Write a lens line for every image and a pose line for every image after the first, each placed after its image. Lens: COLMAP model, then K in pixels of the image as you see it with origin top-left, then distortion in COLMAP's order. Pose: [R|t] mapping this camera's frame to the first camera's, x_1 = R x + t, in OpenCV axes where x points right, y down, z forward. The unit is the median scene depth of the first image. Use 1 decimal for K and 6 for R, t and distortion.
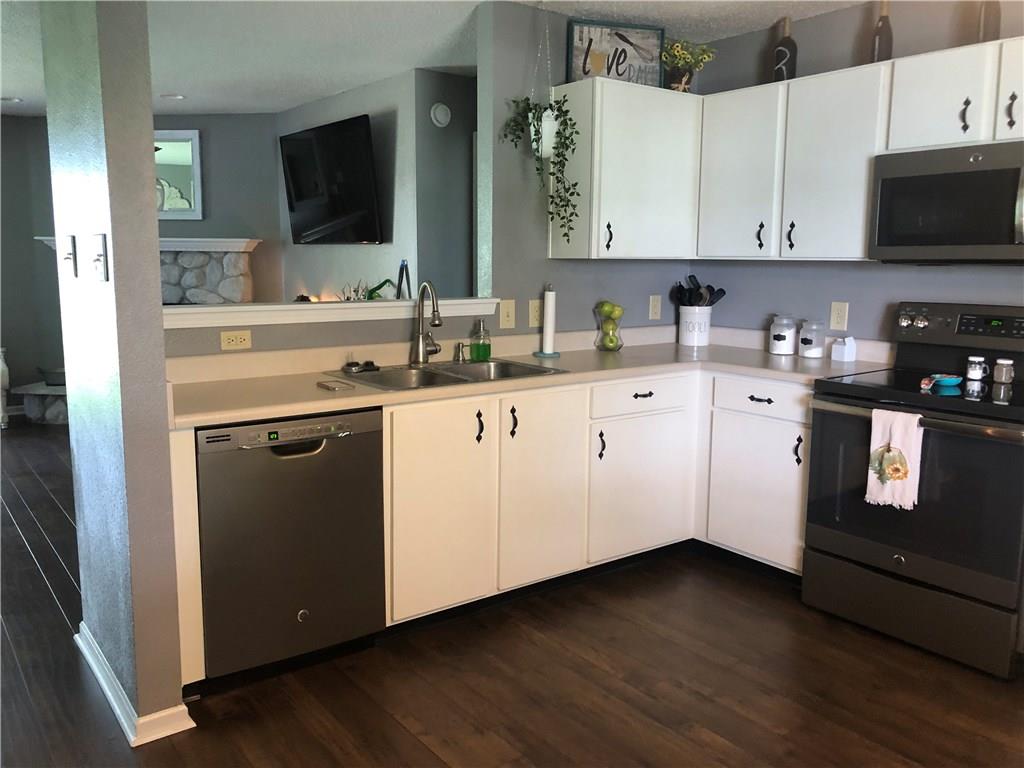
lens RADIAL K [[817.6, 0, 504.1], [0, 817.6, 379.6], [0, 0, 1]] dist [0.025850, -0.021420]
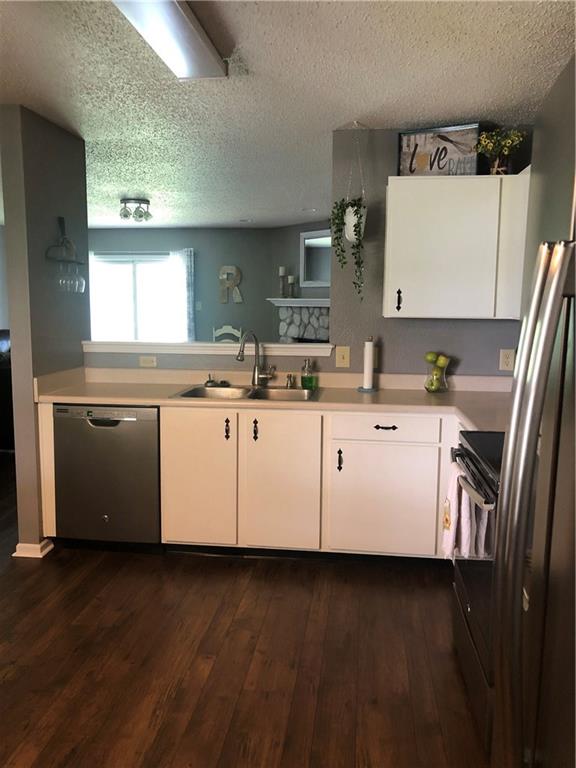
lens RADIAL K [[613.2, 0, 295.8], [0, 613.2, 386.0], [0, 0, 1]] dist [0.025850, -0.021420]
pose [[0.740369, 0.090949, -0.666019, 0.644429], [-0.105697, 0.994230, 0.018272, -0.043598], [0.663839, 0.056868, 0.745711, 0.195009]]
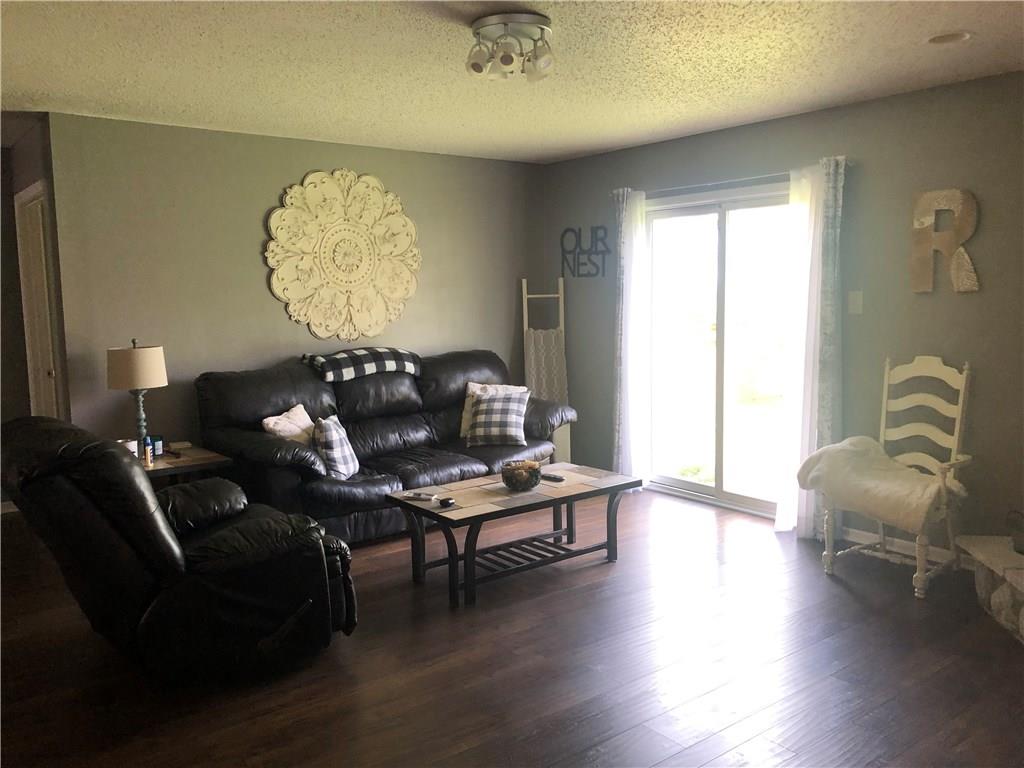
lens RADIAL K [[817.6, 0, 508.9], [0, 817.6, 383.0], [0, 0, 1]] dist [0.025850, -0.021420]
pose [[0.028952, 0.100197, -0.994546, -0.061603], [-0.141944, 0.985293, 0.095132, -0.202514], [0.989451, 0.138416, 0.042748, 1.210360]]
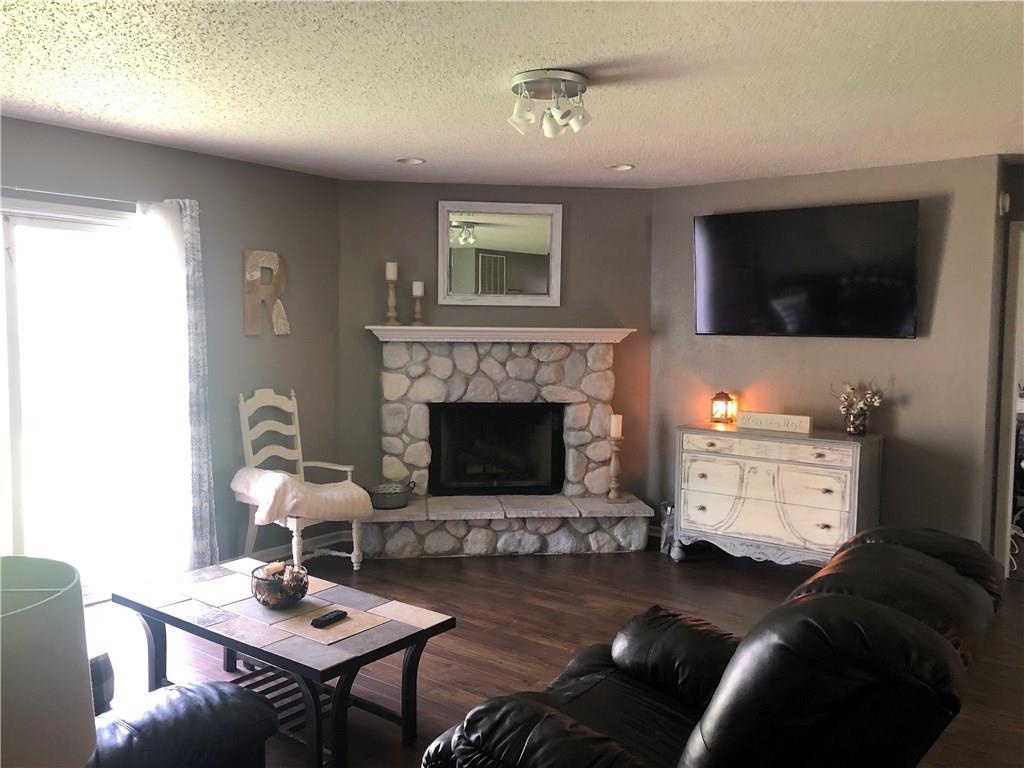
lens RADIAL K [[817.6, 0, 510.1], [0, 817.6, 377.0], [0, 0, 1]] dist [0.025850, -0.021420]
pose [[0.963687, -0.016466, 0.266525, -1.235471], [0.039372, 0.995950, -0.080827, -0.100149], [-0.264114, 0.088386, 0.960433, 0.364228]]
